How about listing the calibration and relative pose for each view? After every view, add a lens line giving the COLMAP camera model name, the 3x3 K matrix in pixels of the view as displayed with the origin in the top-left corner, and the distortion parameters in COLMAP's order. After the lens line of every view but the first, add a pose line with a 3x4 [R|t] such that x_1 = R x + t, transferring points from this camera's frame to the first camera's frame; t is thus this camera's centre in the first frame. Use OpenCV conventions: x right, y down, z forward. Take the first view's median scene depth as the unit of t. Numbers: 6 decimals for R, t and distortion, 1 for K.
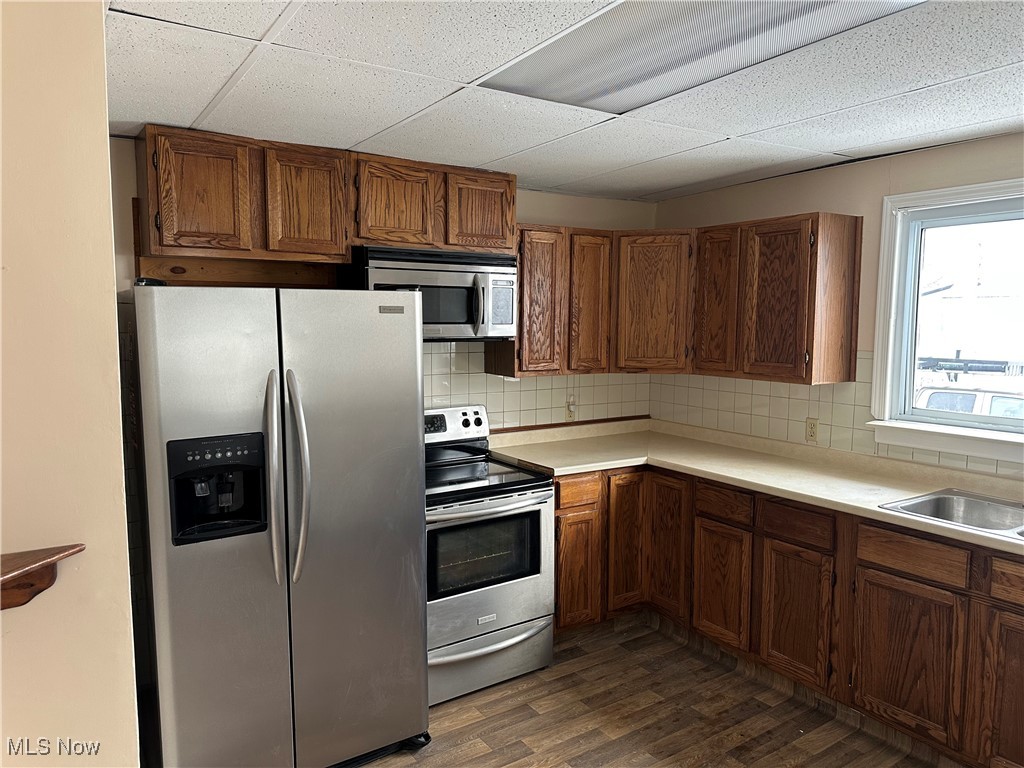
lens RADIAL K [[720.4, 0, 510.7], [0, 720.4, 385.0], [0, 0, 1]] dist [-0.004661, -0.003301]
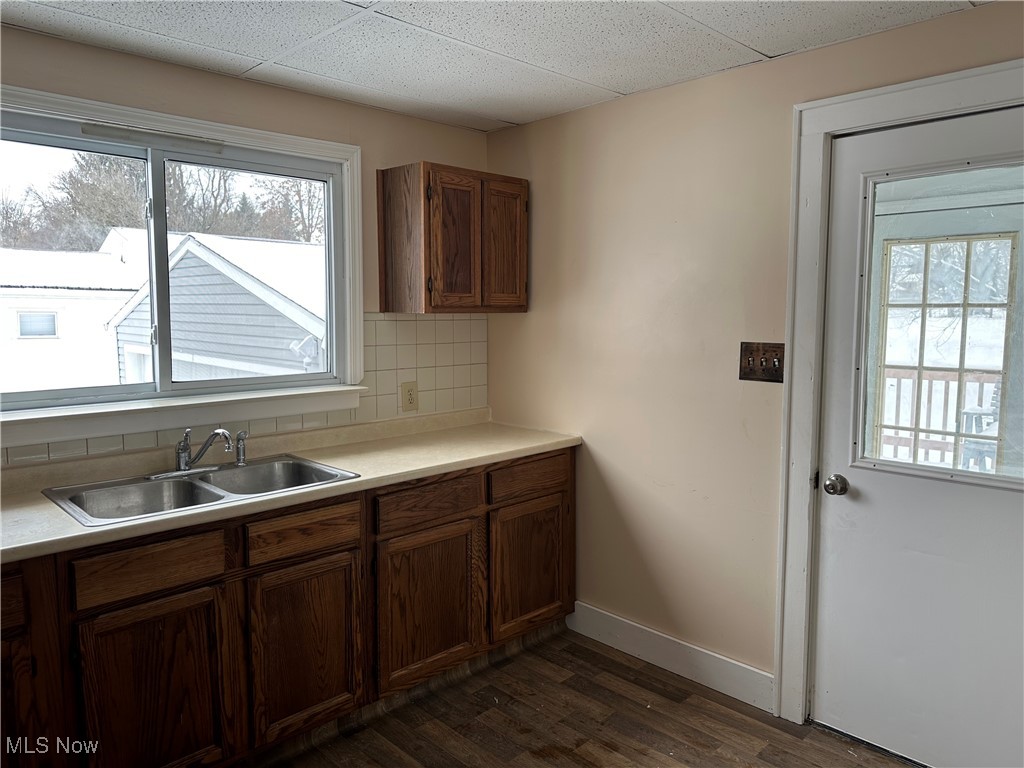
lens RADIAL K [[720.4, 0, 510.1], [0, 720.4, 385.4], [0, 0, 1]] dist [-0.004661, -0.003301]
pose [[-0.178699, -0.107571, 0.978006, -0.247282], [0.092181, 0.987803, 0.125491, -0.017695], [-0.979576, 0.112579, -0.166603, 0.748766]]
